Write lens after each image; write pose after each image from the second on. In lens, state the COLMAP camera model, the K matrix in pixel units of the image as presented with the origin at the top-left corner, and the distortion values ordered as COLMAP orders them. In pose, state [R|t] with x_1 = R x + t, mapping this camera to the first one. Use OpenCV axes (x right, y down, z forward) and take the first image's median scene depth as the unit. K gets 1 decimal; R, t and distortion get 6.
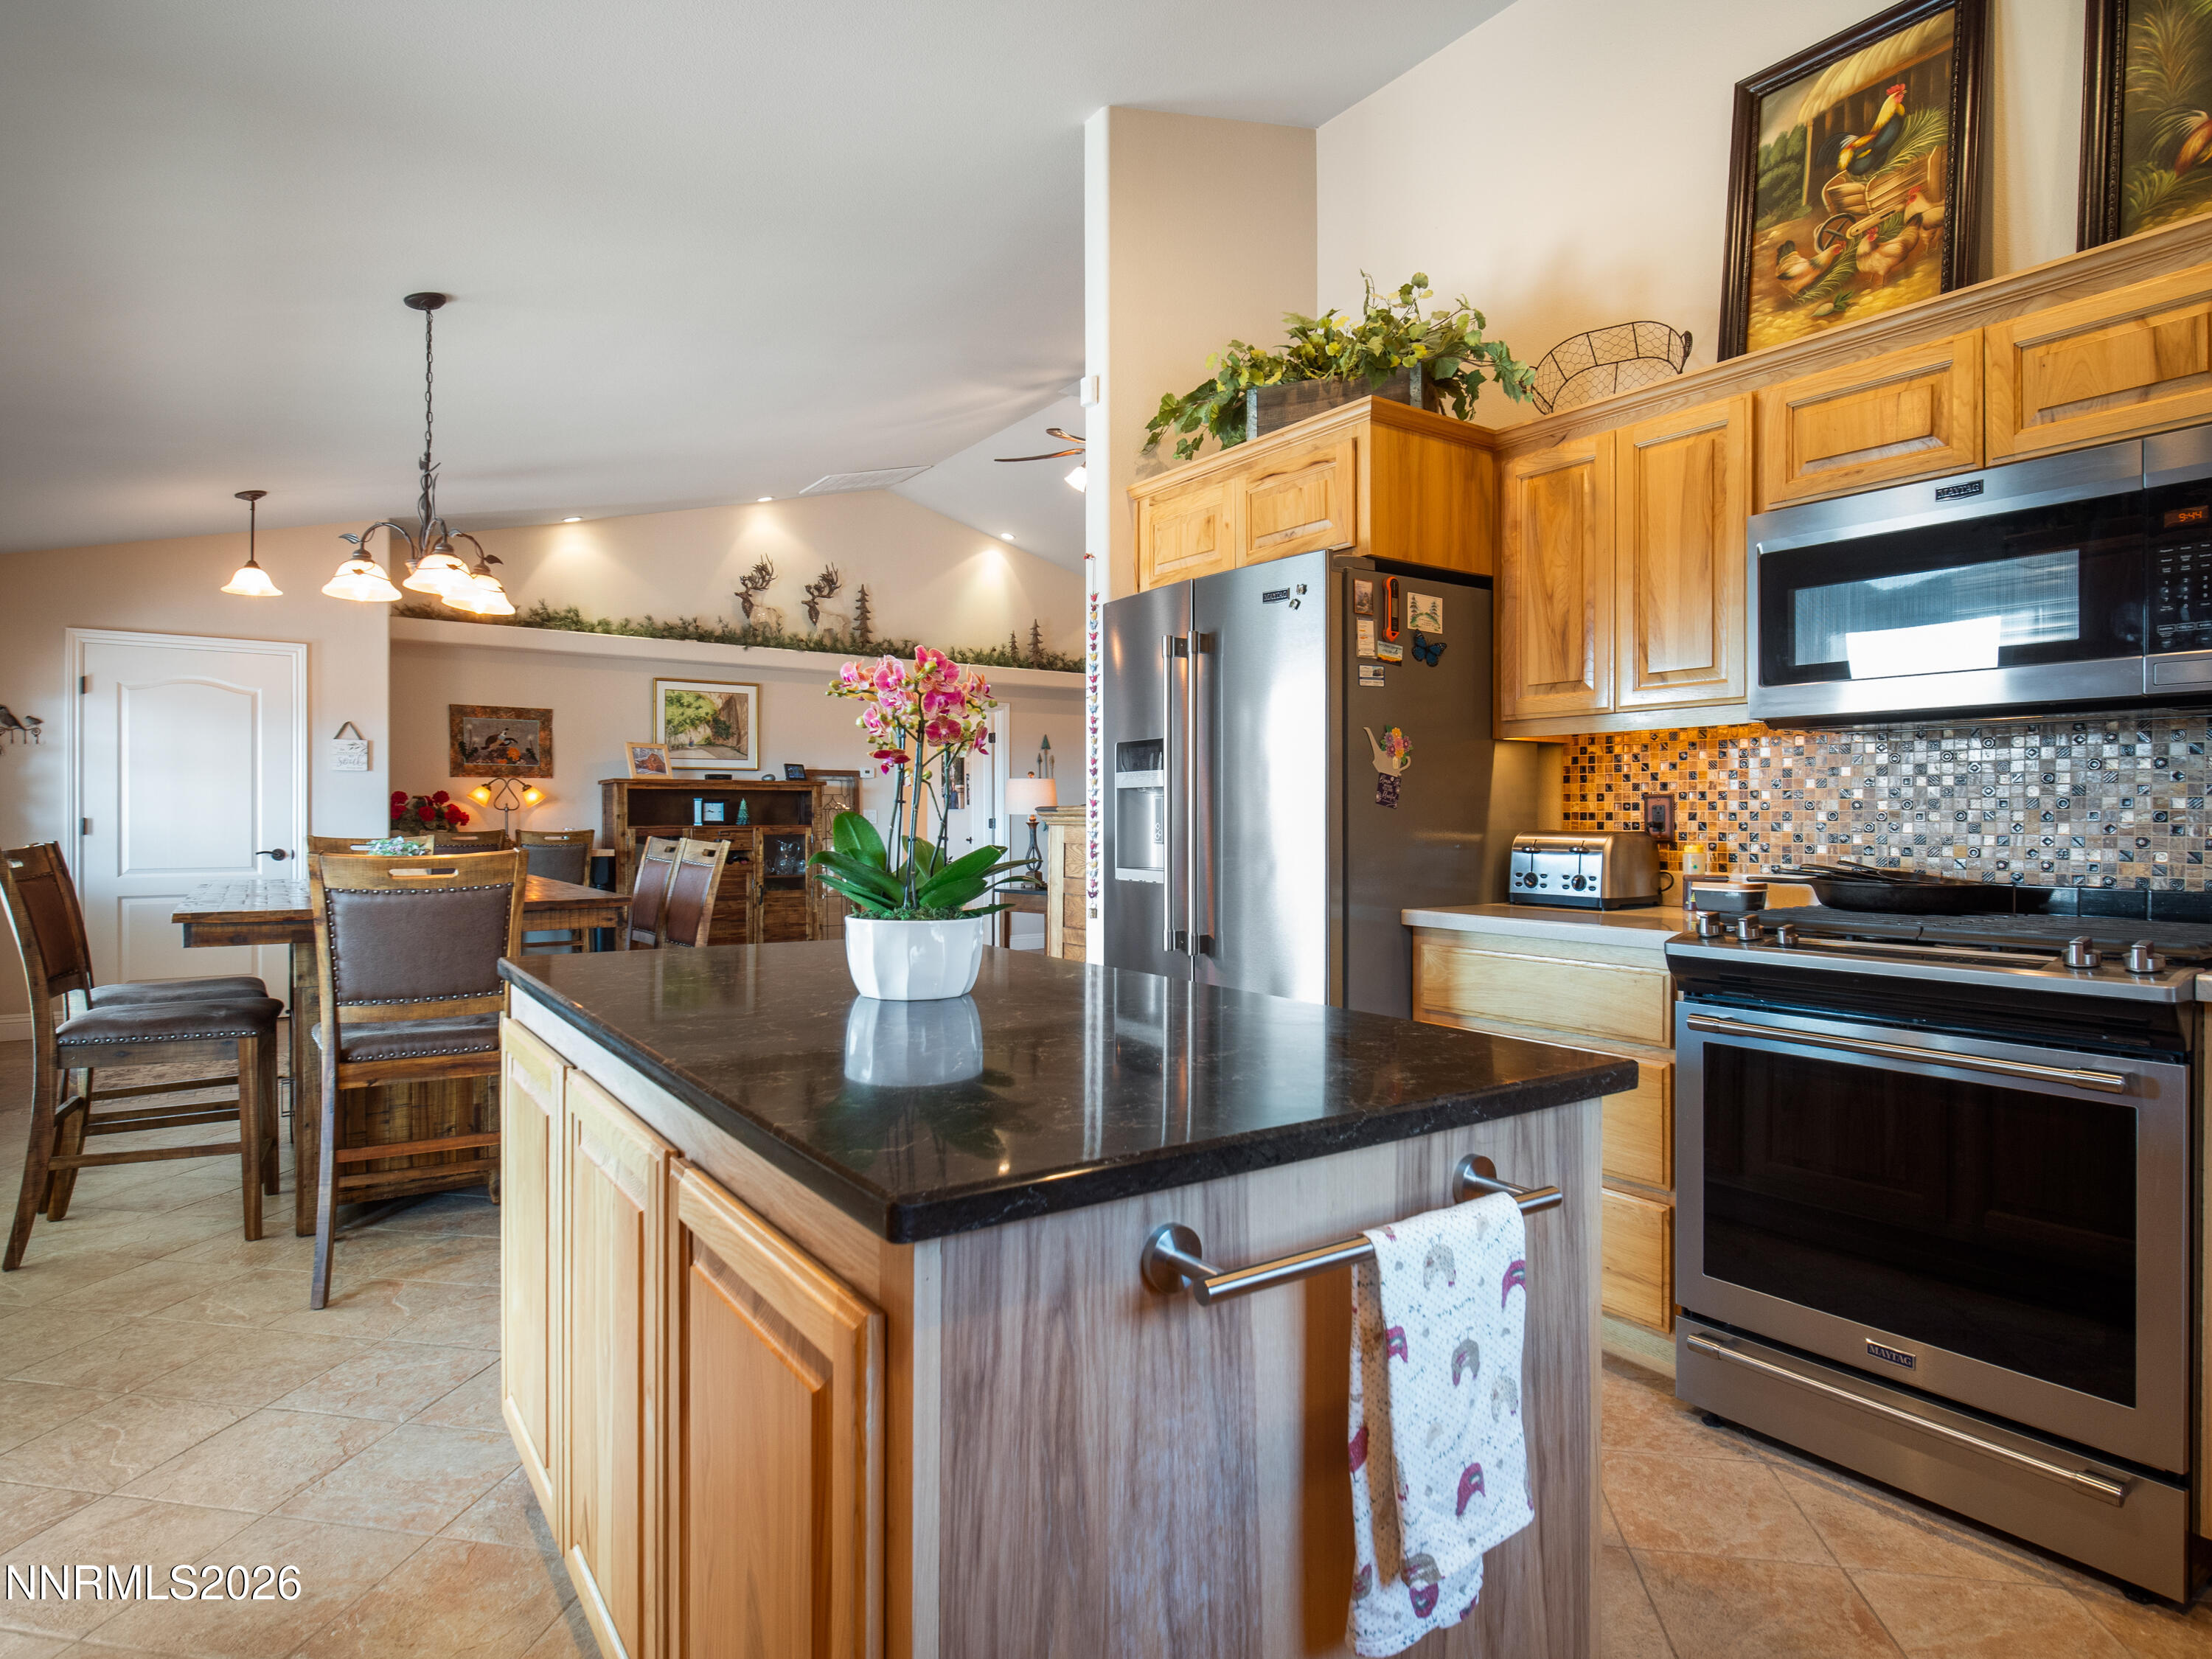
lens RADIAL K [[1212.8, 0, 1085.2], [0, 1212.8, 821.9], [0, 0, 1]] dist [-0.000590, -0.001560]
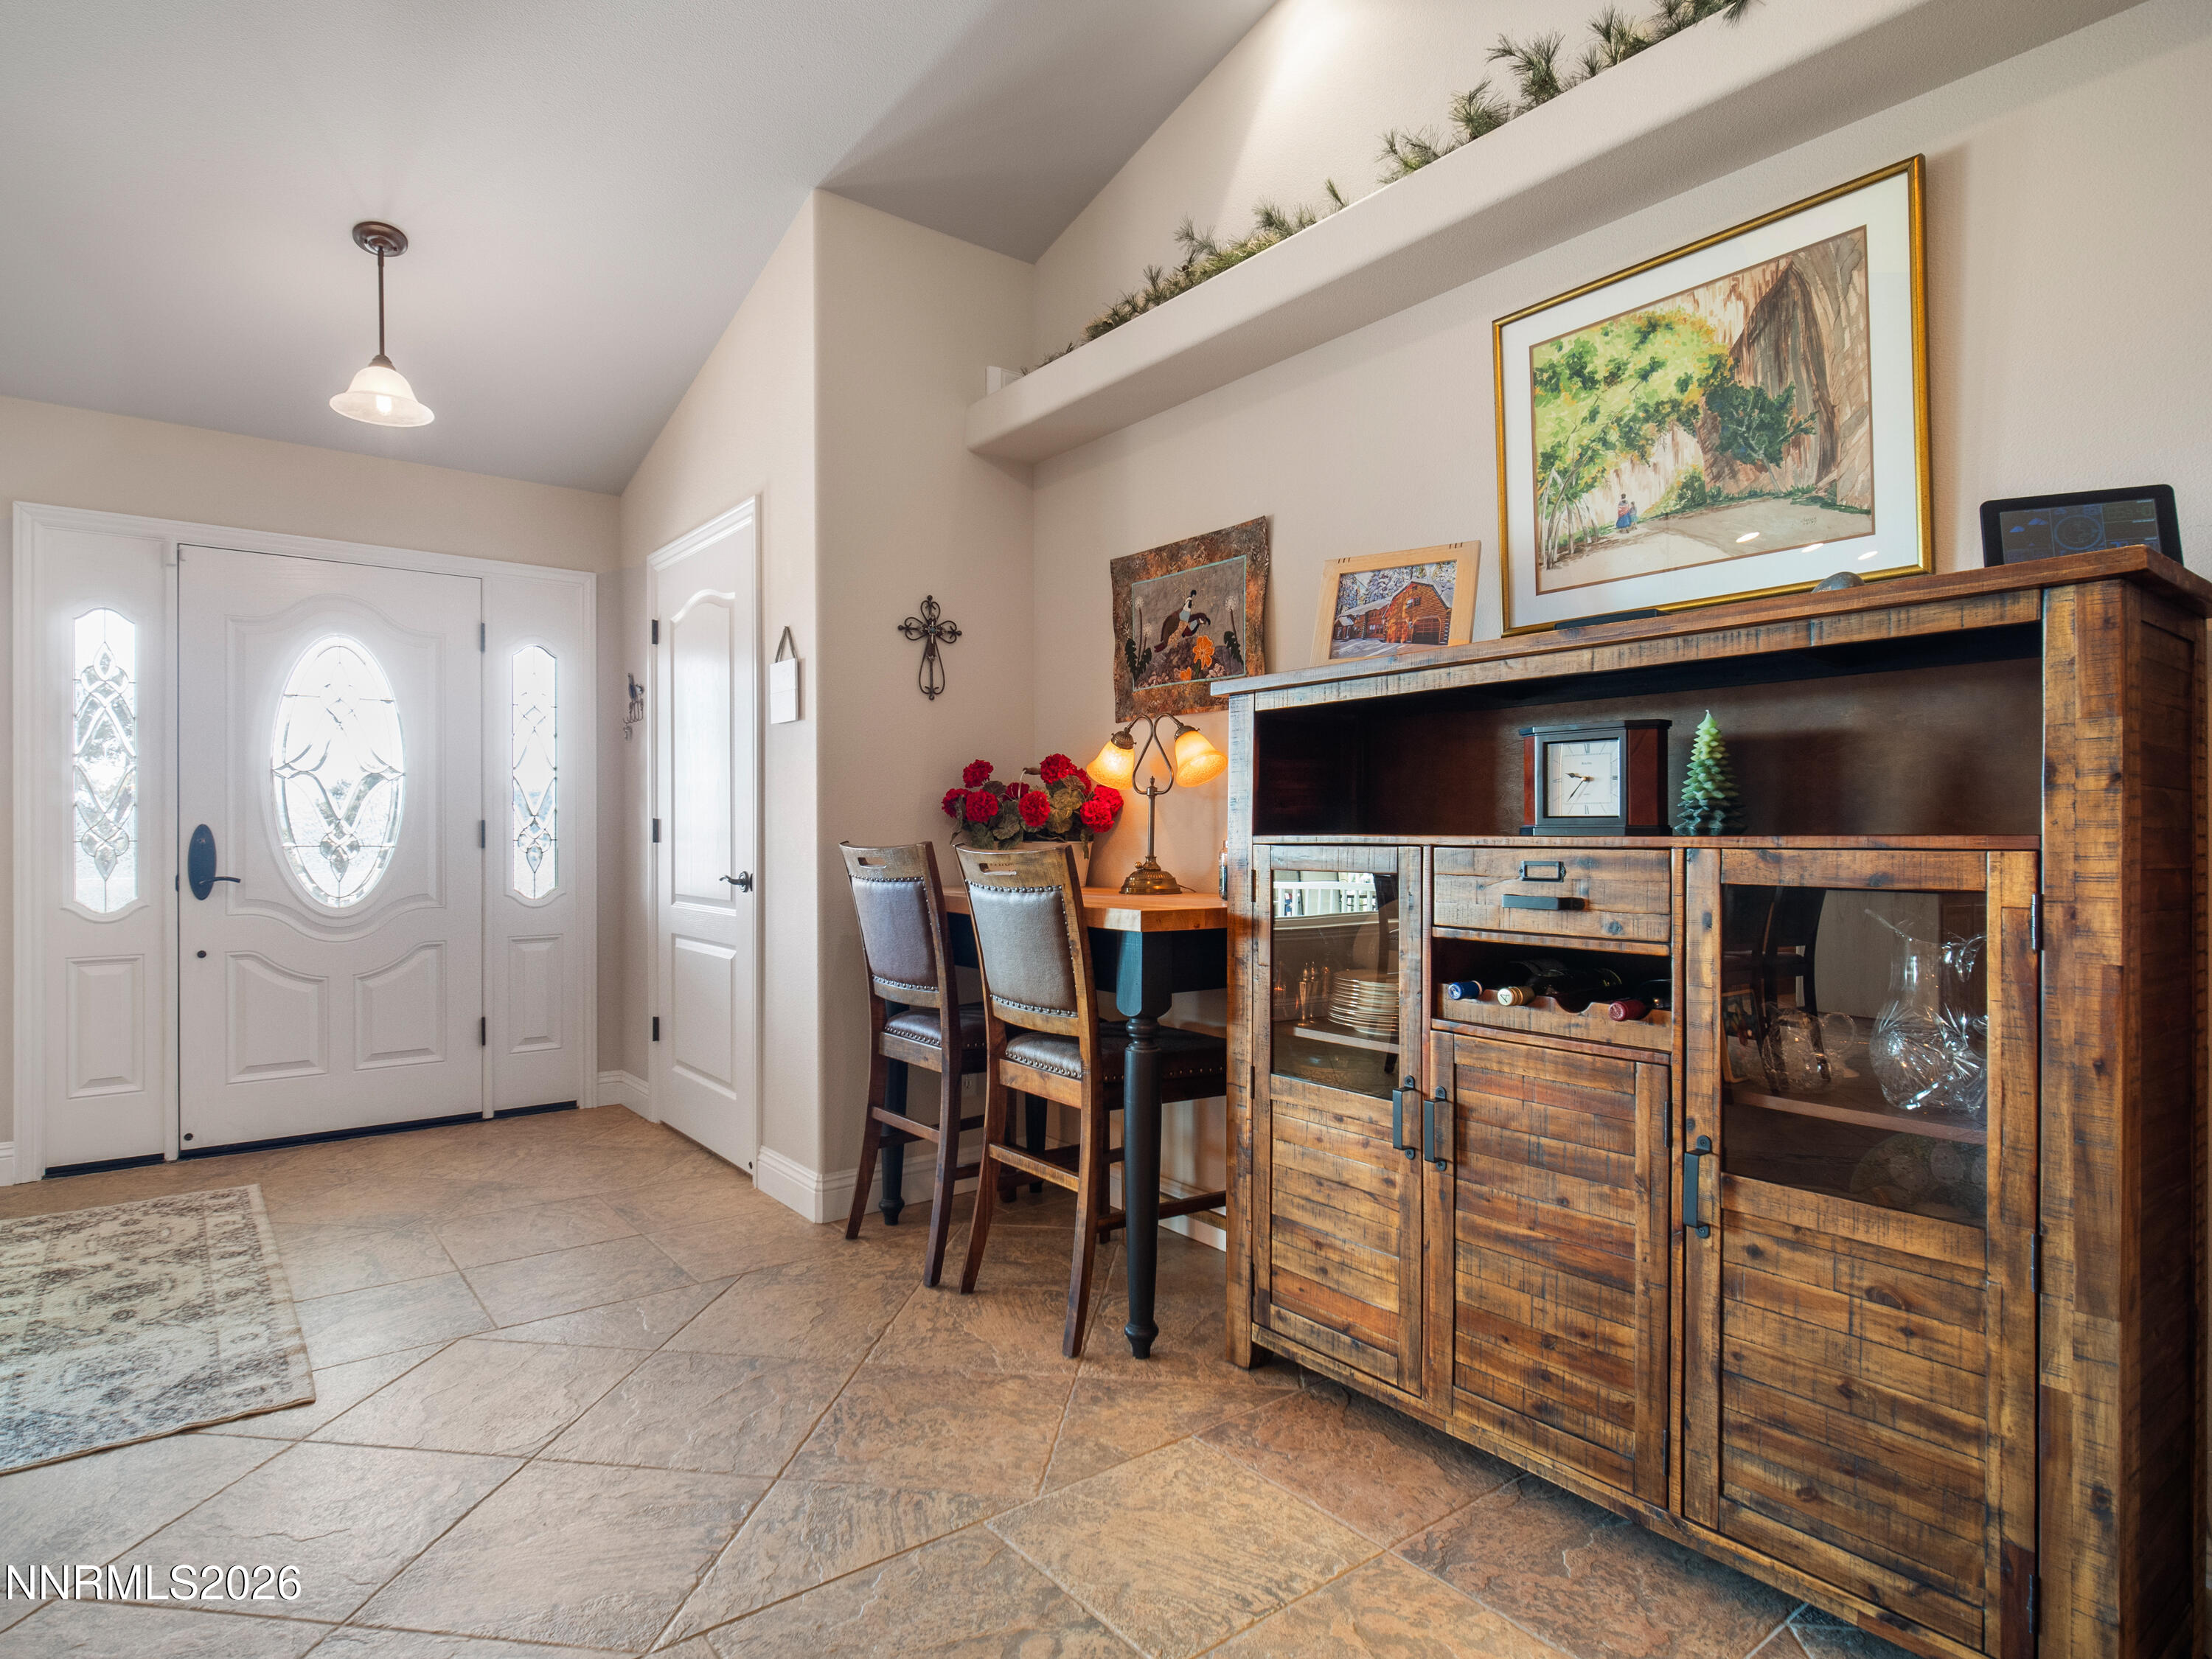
lens RADIAL K [[1212.8, 0, 1096.9], [0, 1212.8, 839.7], [0, 0, 1]] dist [-0.000590, -0.001560]
pose [[0.052200, 0.006820, -0.998613, -0.077684], [-0.004937, 0.999966, 0.006571, 0.002575], [0.998624, 0.004587, 0.052232, 0.938134]]
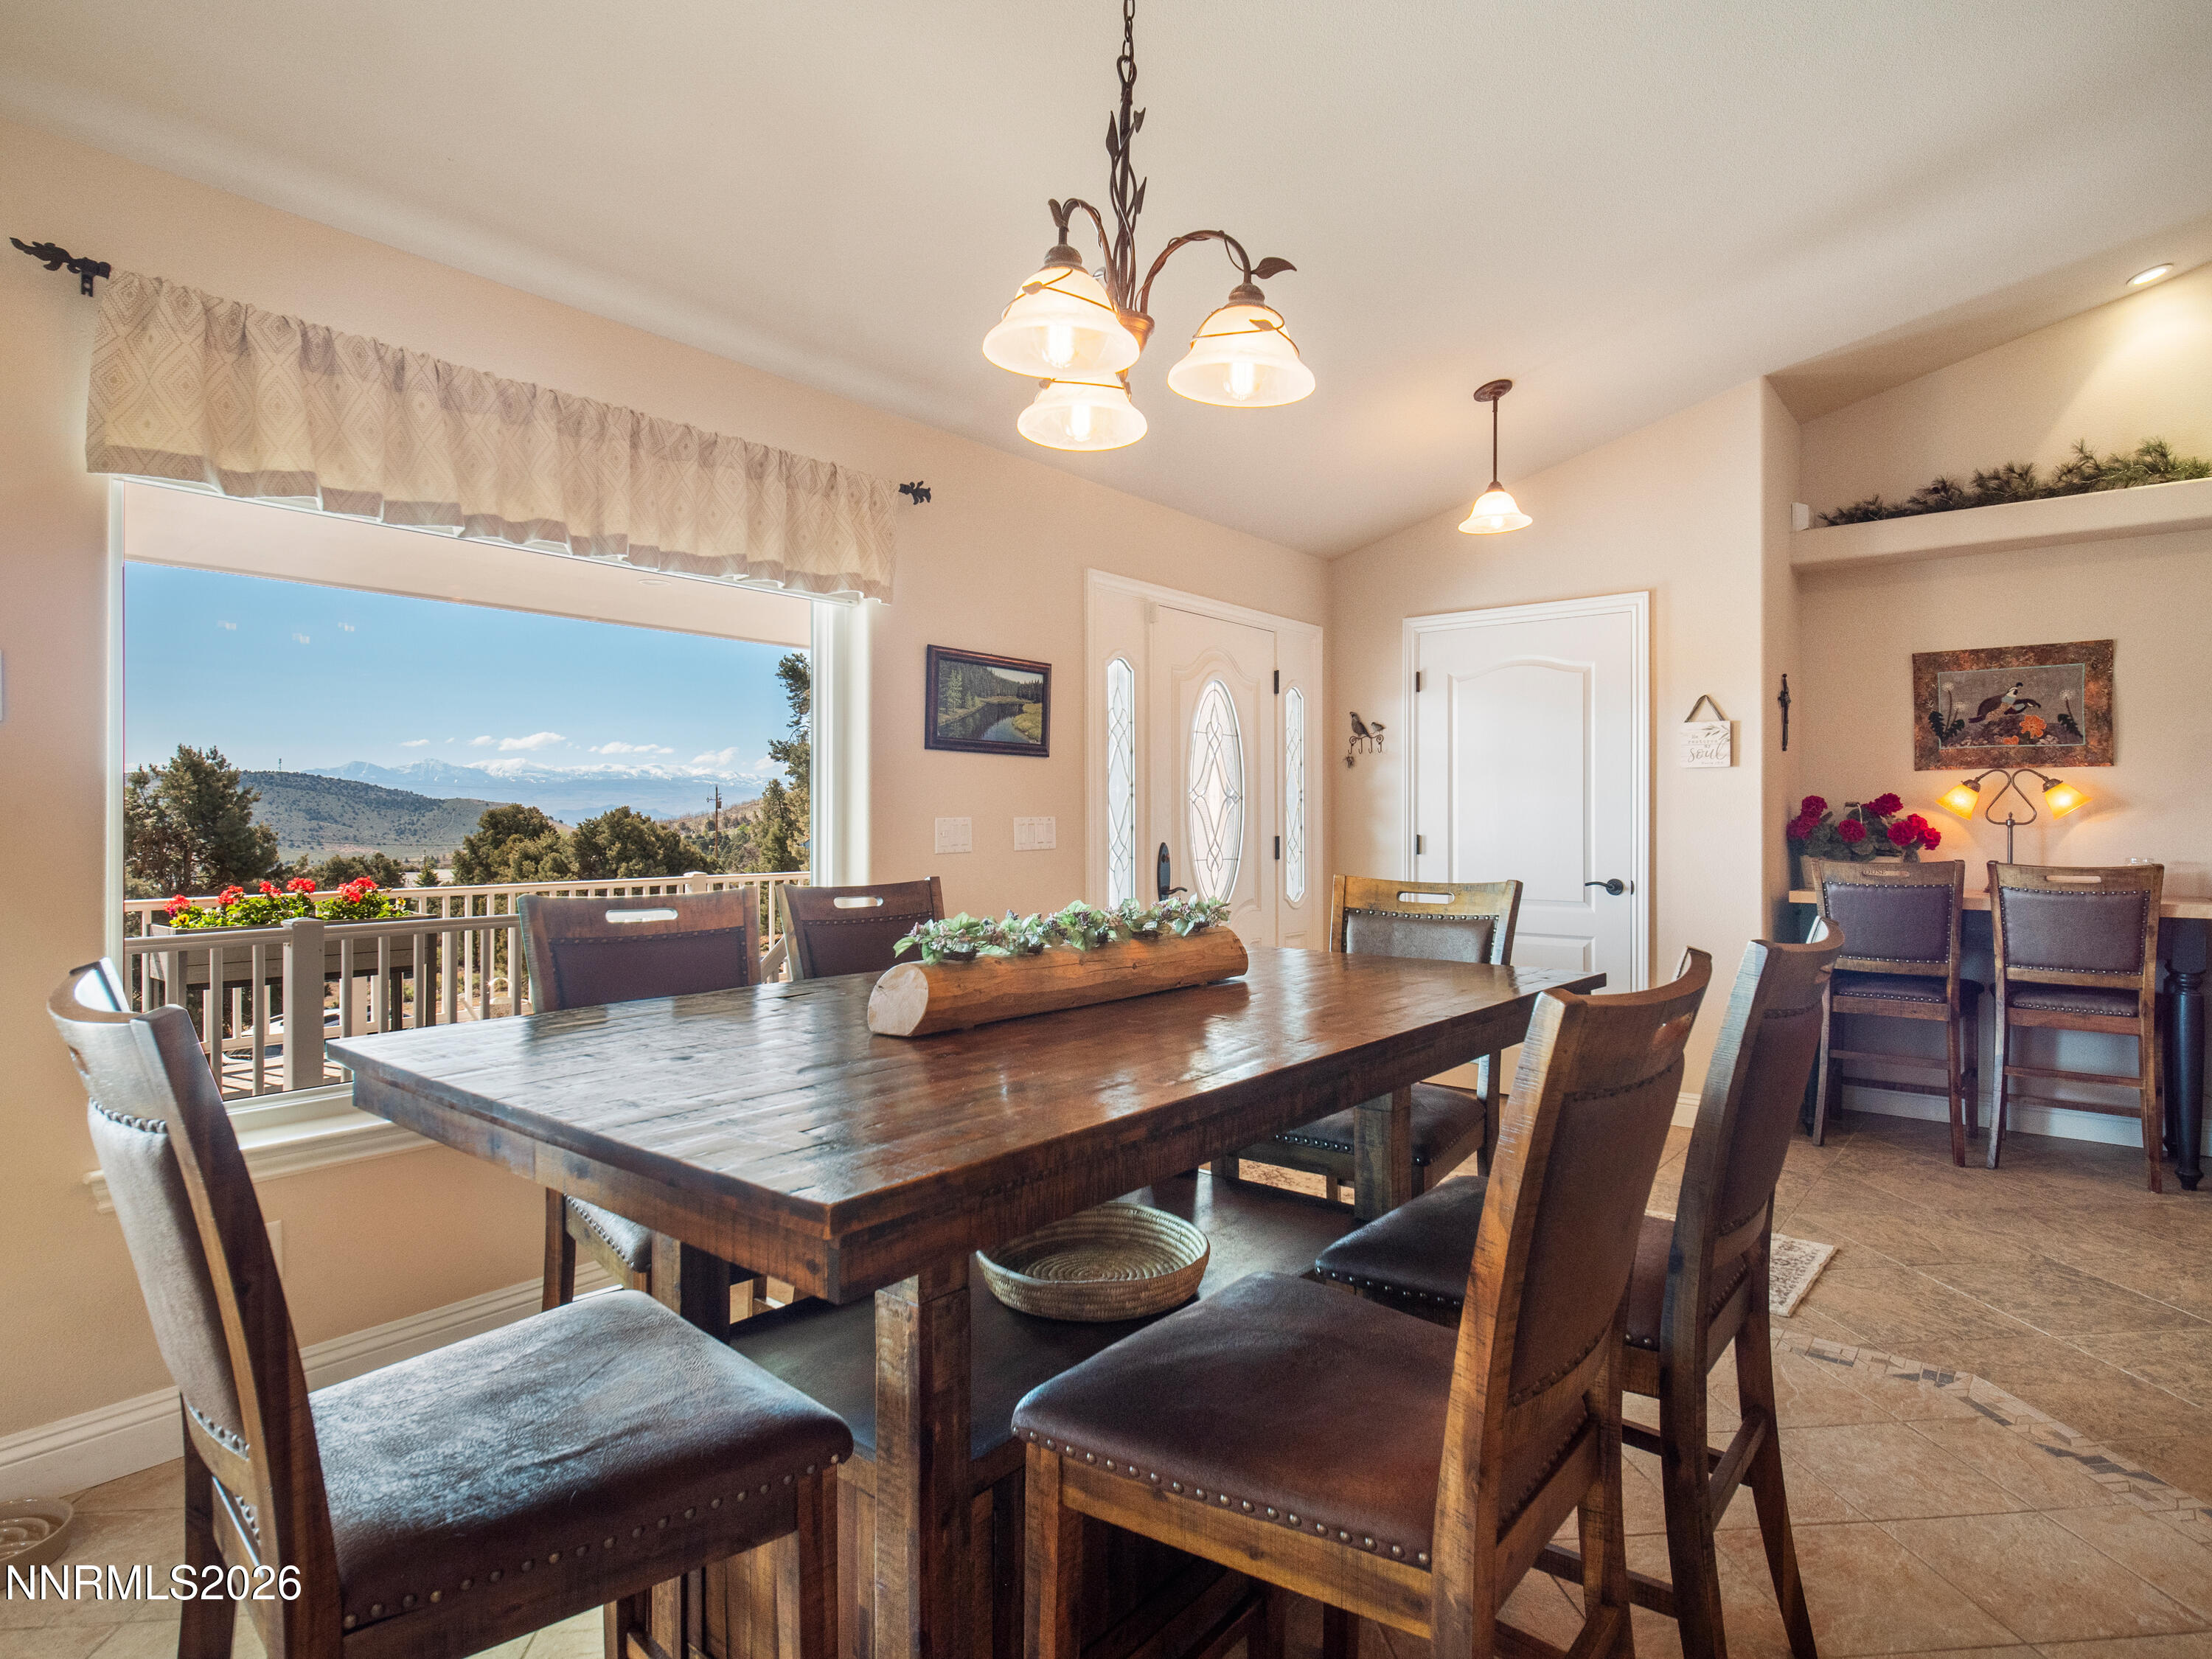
lens RADIAL K [[1212.8, 0, 1096.8], [0, 1212.8, 819.5], [0, 0, 1]] dist [-0.000590, -0.001560]
pose [[0.281923, -0.000386, -0.959437, -0.045942], [-0.003808, 0.999992, -0.001522, -0.009358], [0.959429, 0.004082, 0.281919, 0.410983]]
